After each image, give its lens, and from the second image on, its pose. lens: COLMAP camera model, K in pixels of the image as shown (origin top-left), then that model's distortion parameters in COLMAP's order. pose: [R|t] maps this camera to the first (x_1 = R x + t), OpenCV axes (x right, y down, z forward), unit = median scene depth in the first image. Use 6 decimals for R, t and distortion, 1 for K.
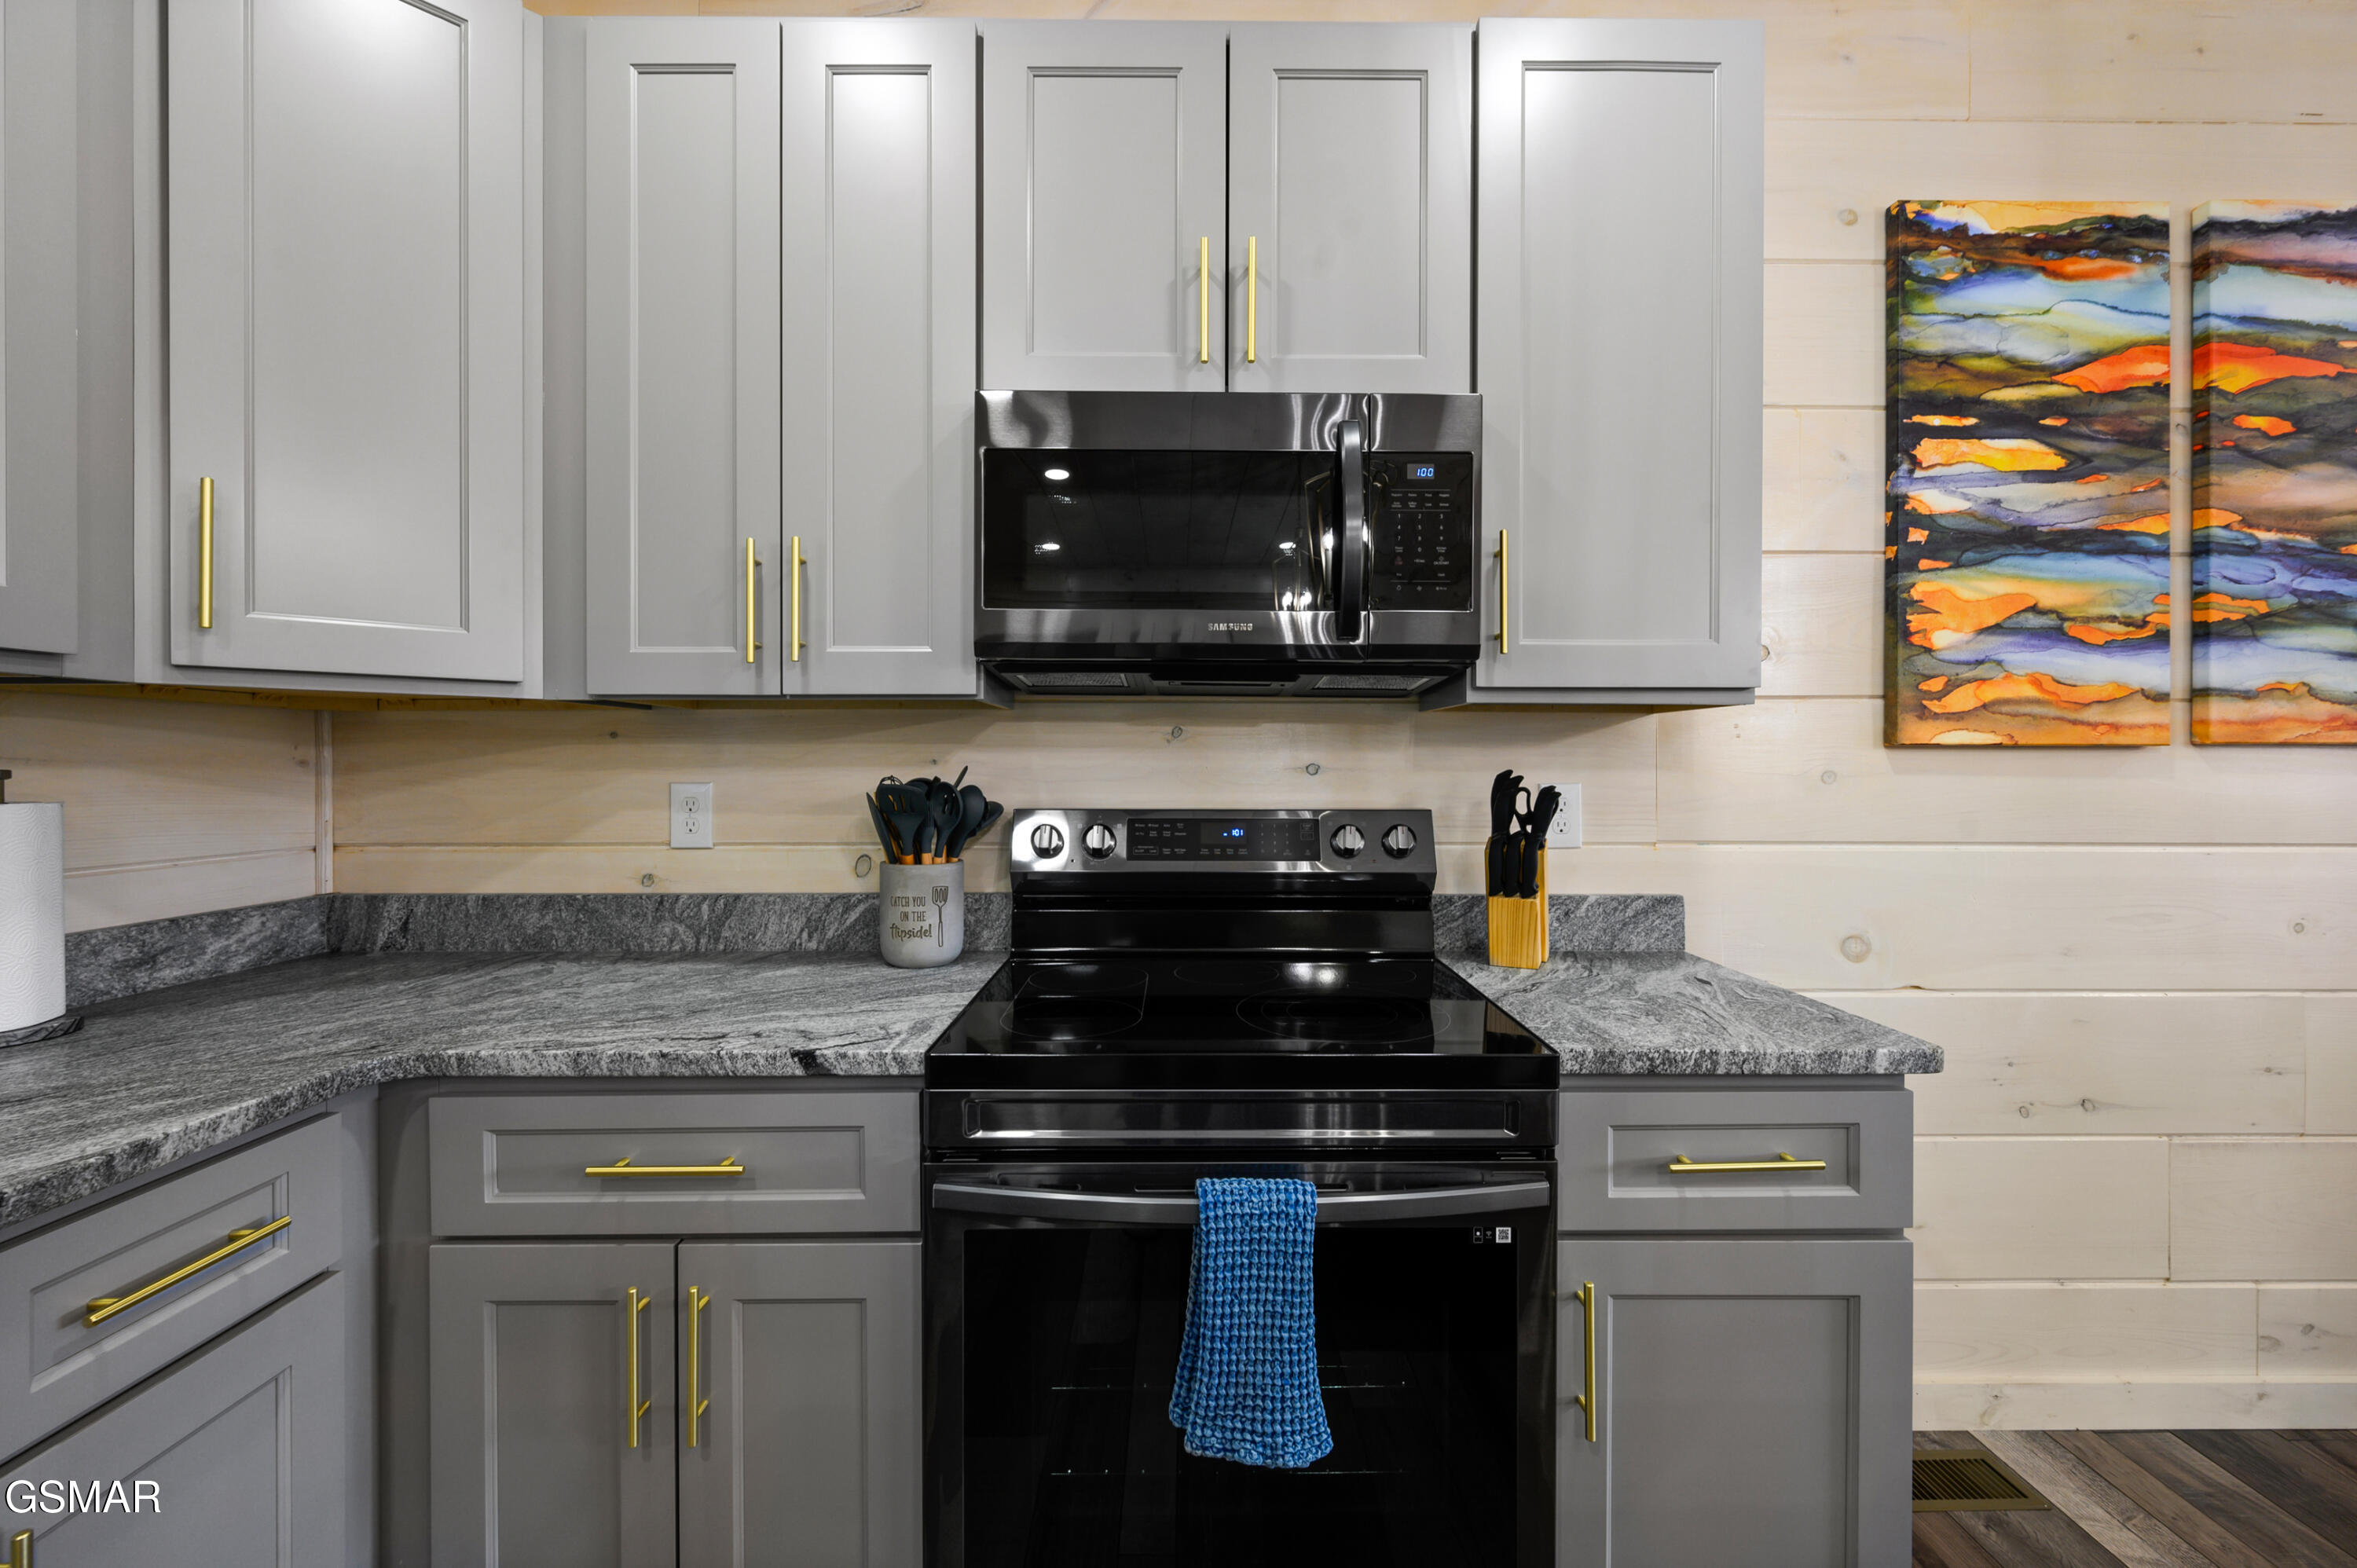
lens RADIAL K [[952.0, 0, 1189.1], [0, 952.0, 767.6], [0, 0, 1]] dist [-0.000192, -0.001049]
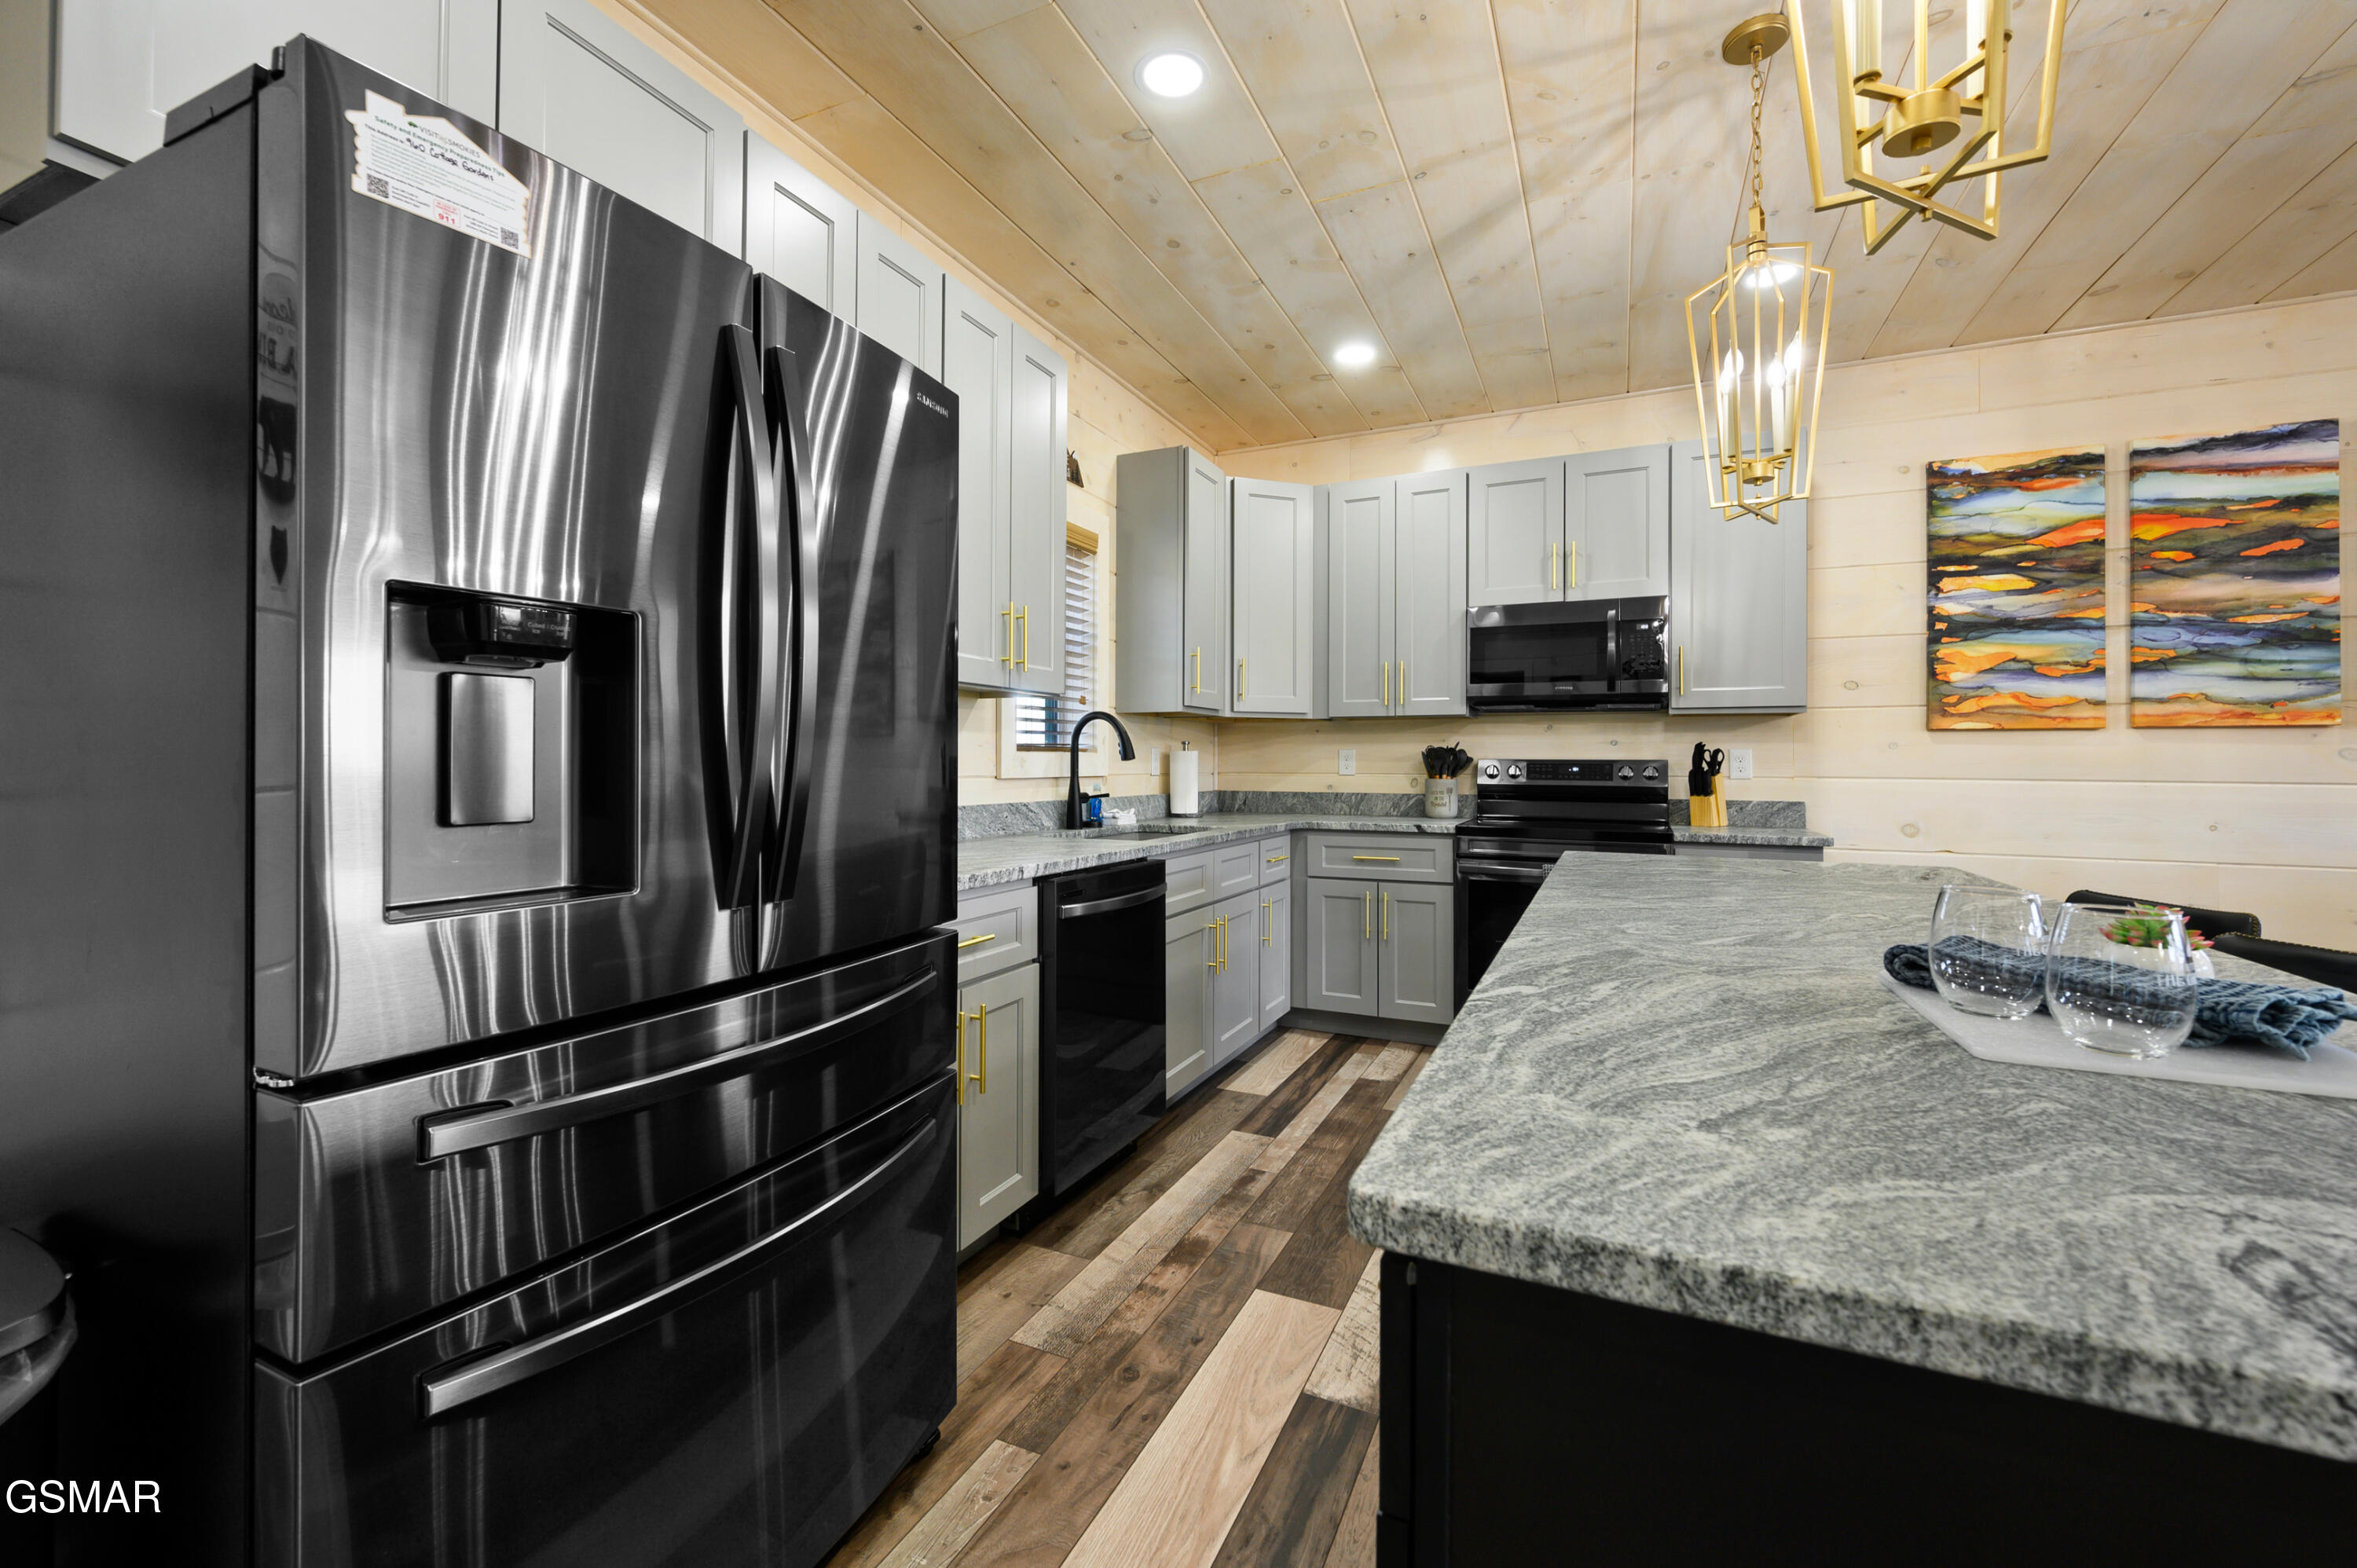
lens RADIAL K [[952.0, 0, 1179.6], [0, 952.0, 751.1], [0, 0, 1]] dist [-0.000192, -0.001049]
pose [[0.900575, -0.000979, -0.434700, 0.200161], [-0.005724, 0.999884, -0.014109, 0.064241], [0.434664, 0.015195, 0.900465, -1.625207]]
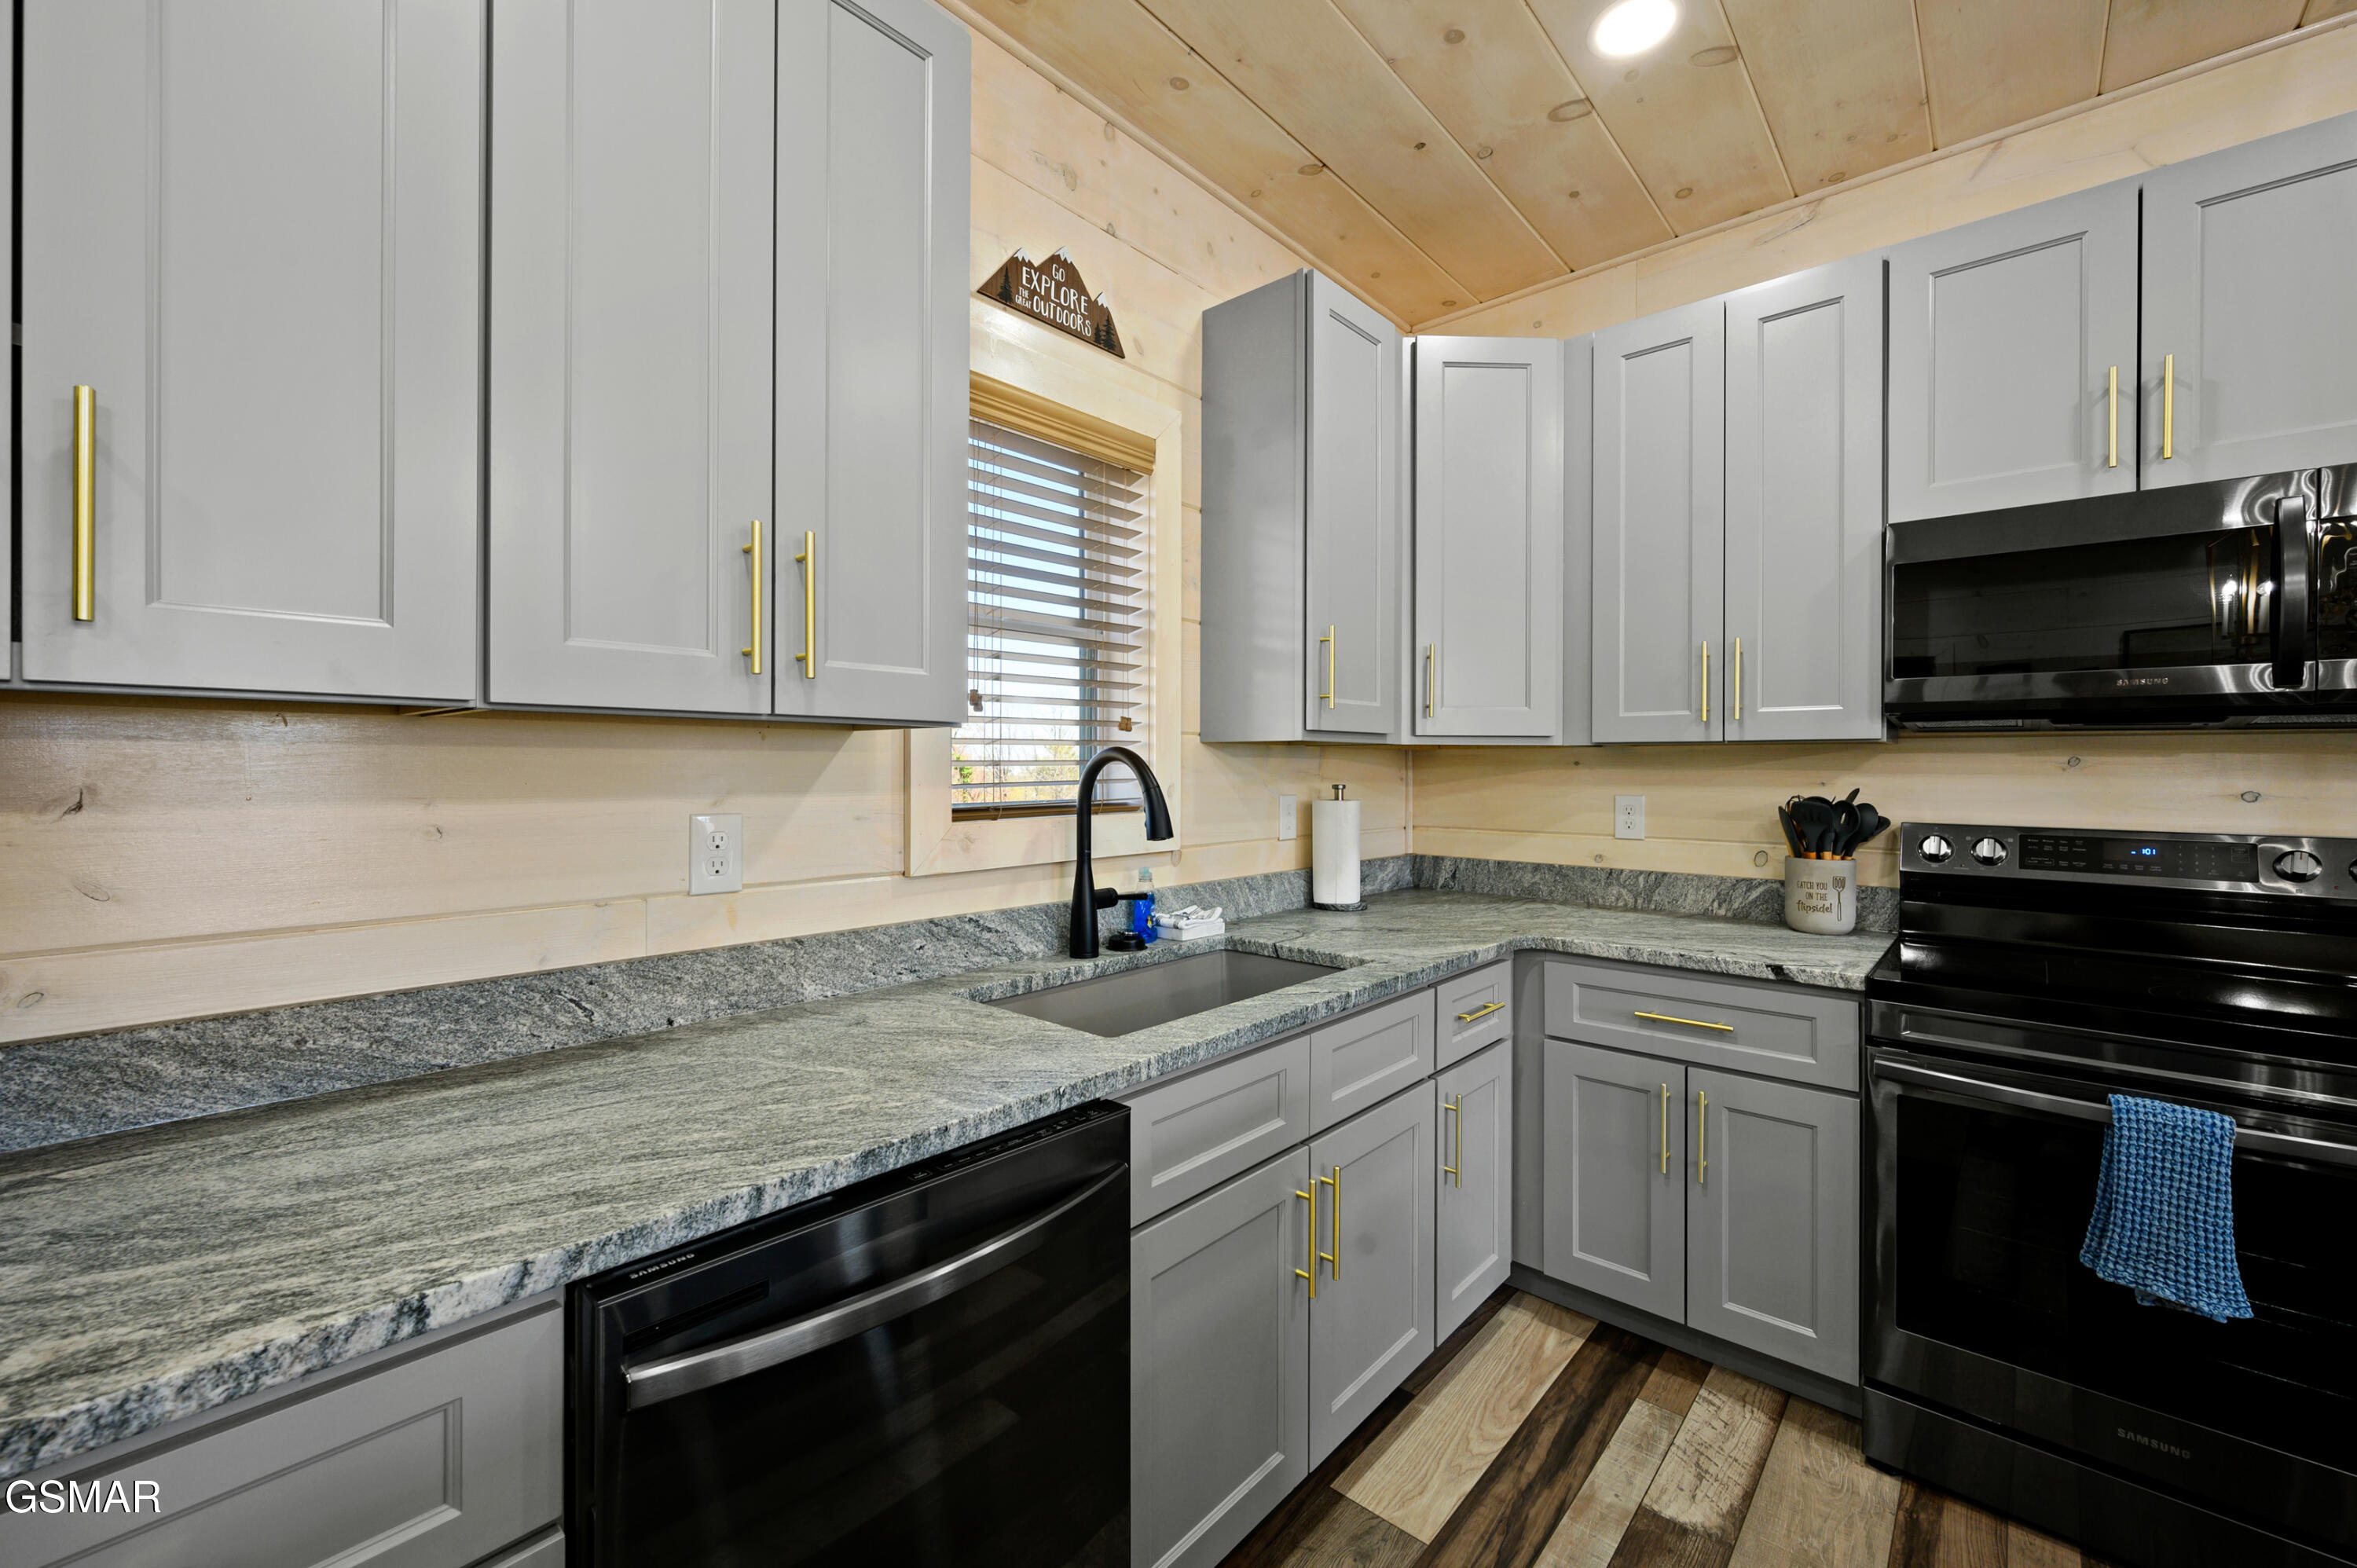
lens RADIAL K [[952.0, 0, 1176.0], [0, 952.0, 764.7], [0, 0, 1]] dist [-0.000192, -0.001049]
pose [[0.737288, 0.002628, -0.675573, -0.039914], [-0.006739, 0.999971, -0.003464, -0.024037], [0.675545, 0.007107, 0.737285, -0.635192]]
